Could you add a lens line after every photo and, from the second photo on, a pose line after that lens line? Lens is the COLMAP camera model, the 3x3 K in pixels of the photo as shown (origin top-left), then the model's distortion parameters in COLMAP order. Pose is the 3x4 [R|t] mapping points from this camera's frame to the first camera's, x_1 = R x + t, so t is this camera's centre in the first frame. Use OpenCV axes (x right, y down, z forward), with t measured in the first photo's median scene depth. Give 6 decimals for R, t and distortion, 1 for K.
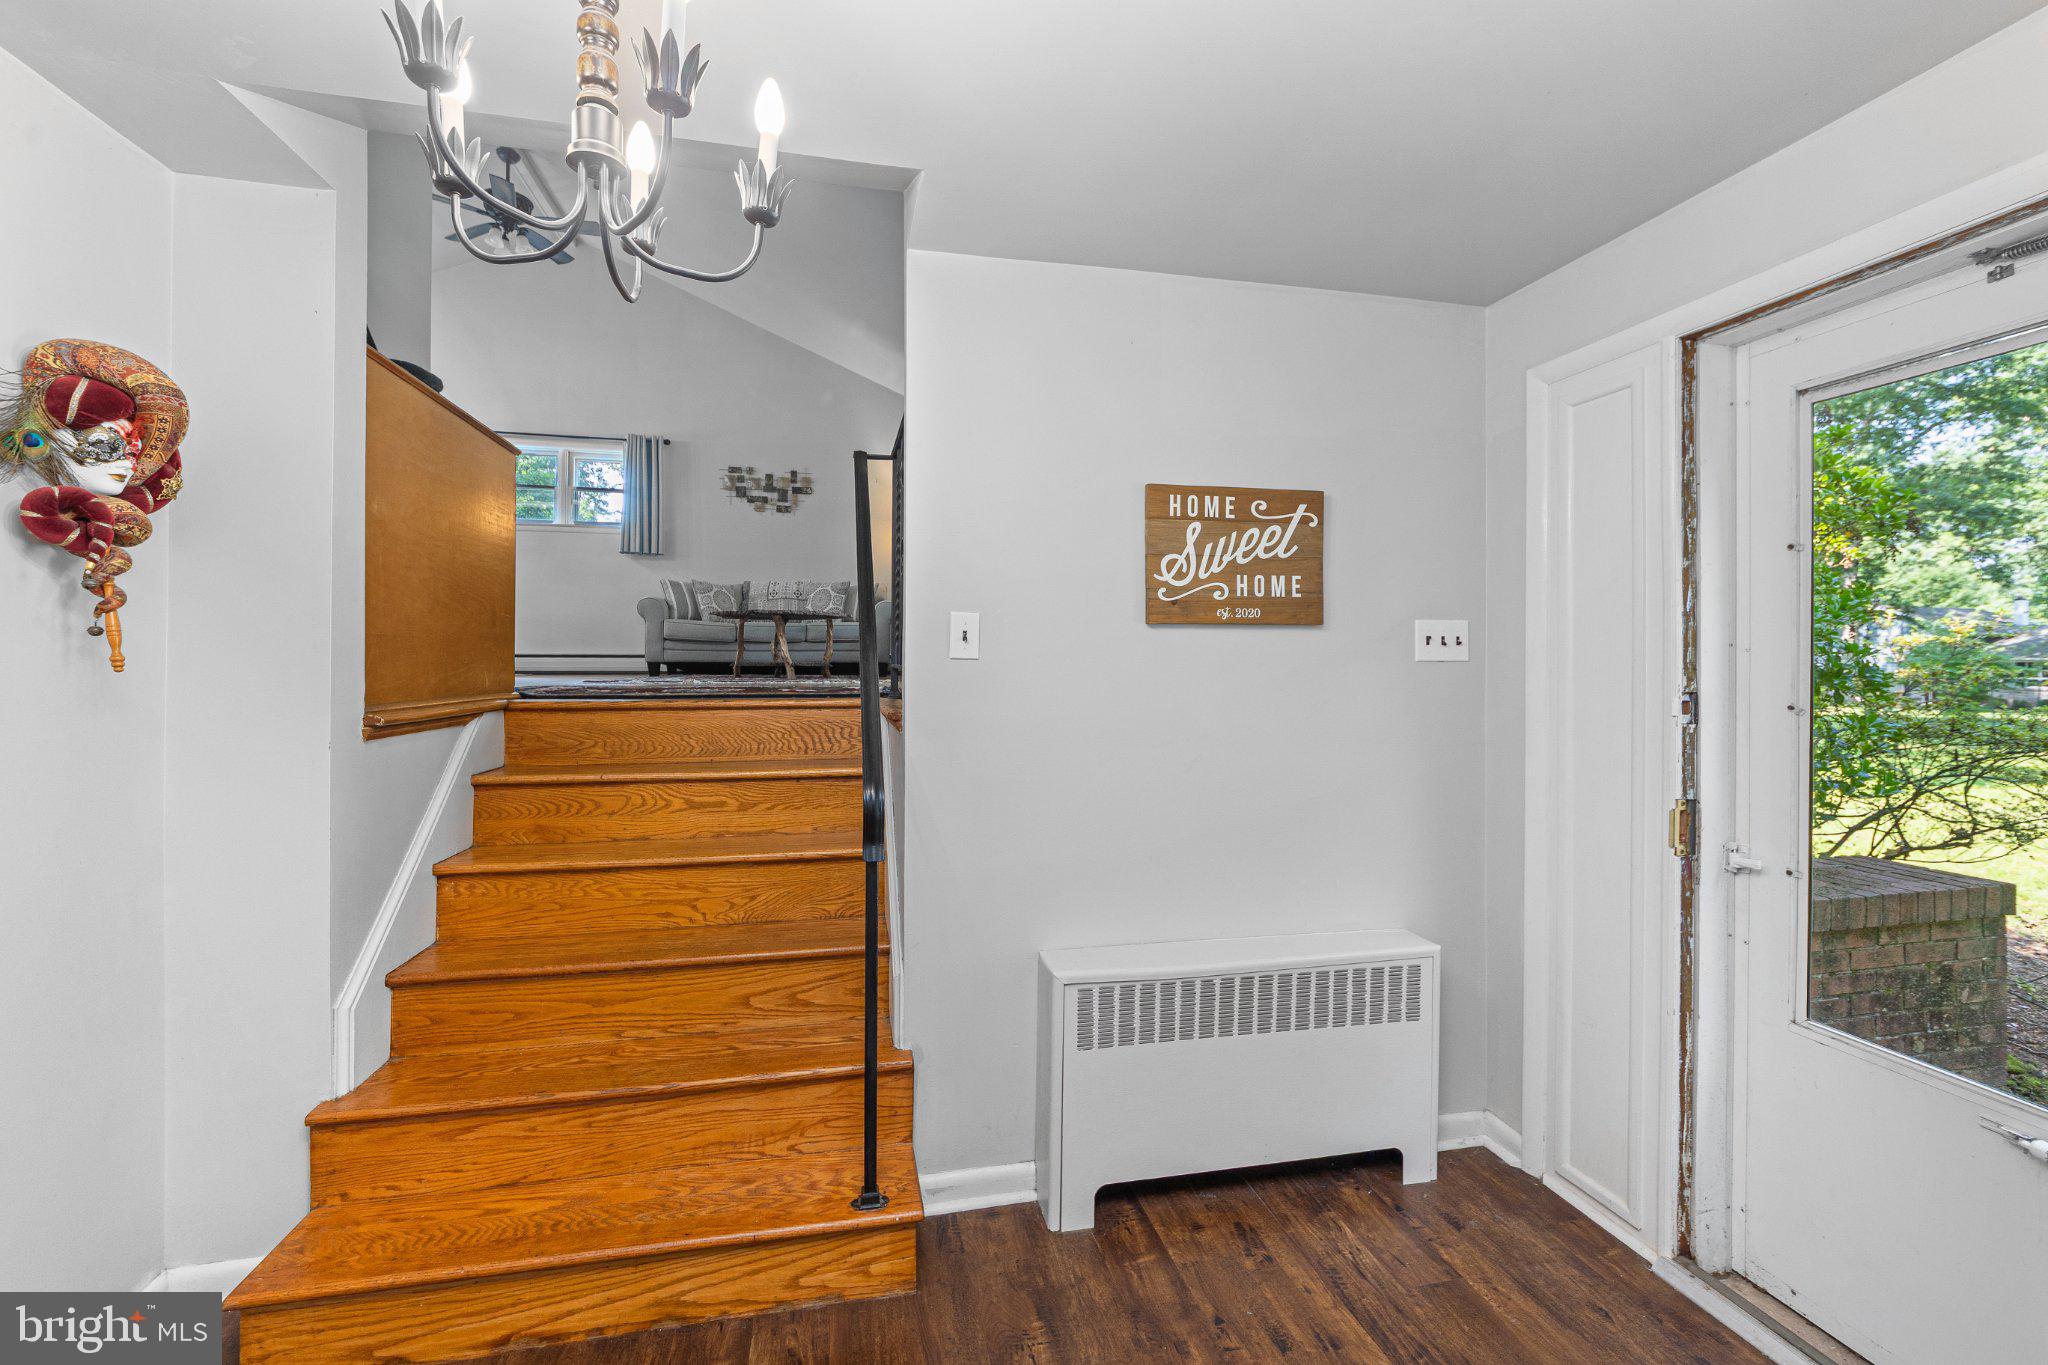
lens RADIAL K [[899.0, 0, 1044.1], [0, 899.0, 659.7], [0, 0, 1]] dist [-0.003640, -0.000403]
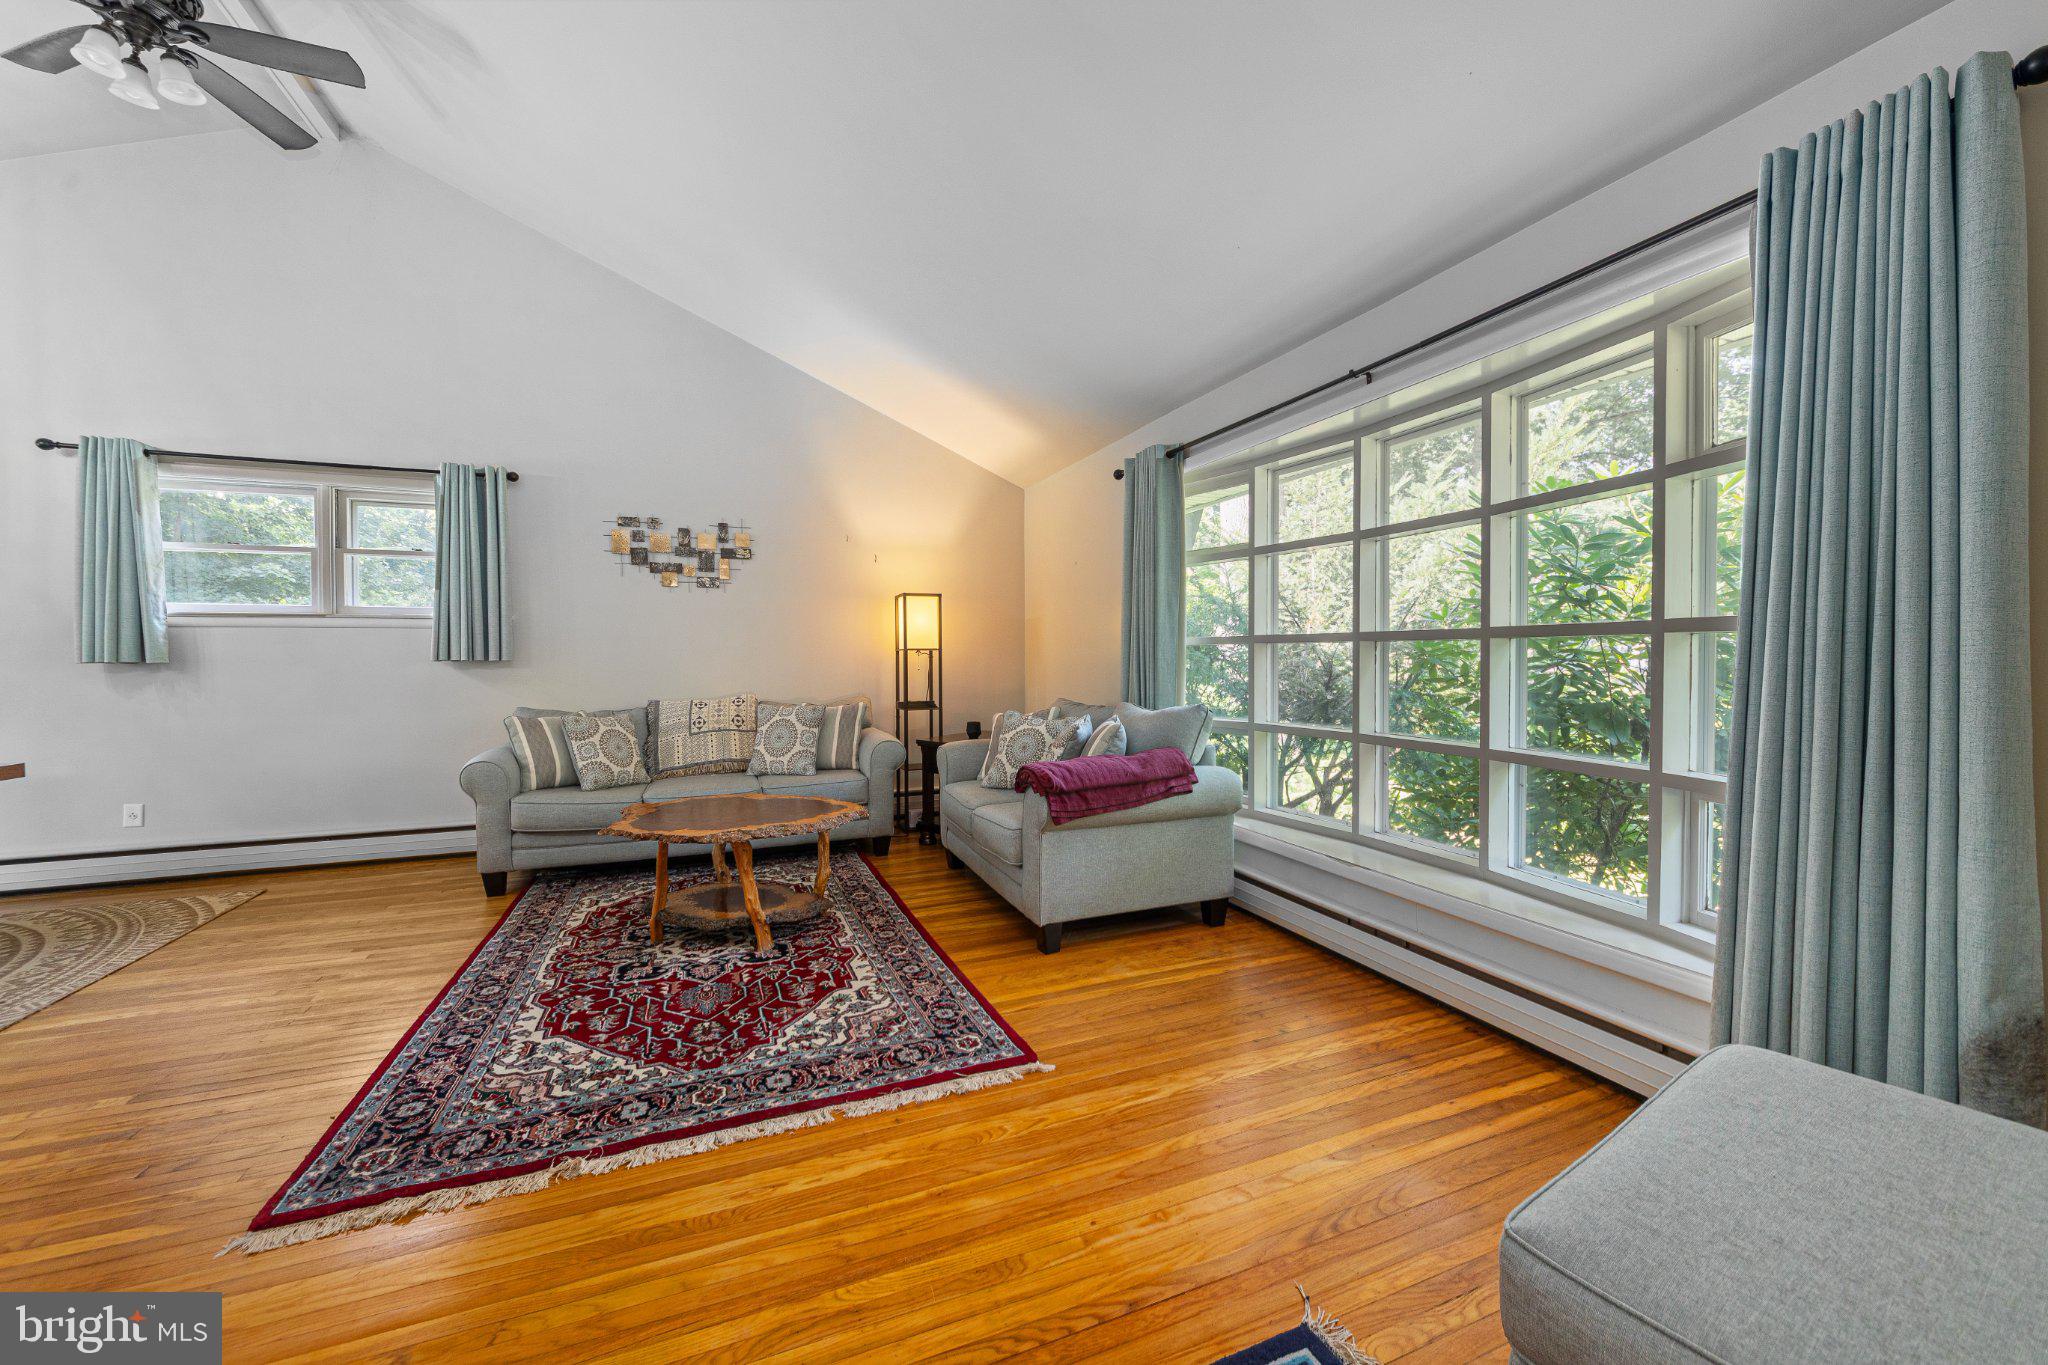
lens RADIAL K [[815.7, 0, 1030.8], [0, 815.7, 670.9], [0, 0, 1]] dist [-0.000635, -0.000467]
pose [[0.987031, -0.008928, 0.160279, -0.548031], [0.004733, 0.999637, 0.026539, -0.421708], [-0.160458, -0.025436, 0.986715, 1.336900]]
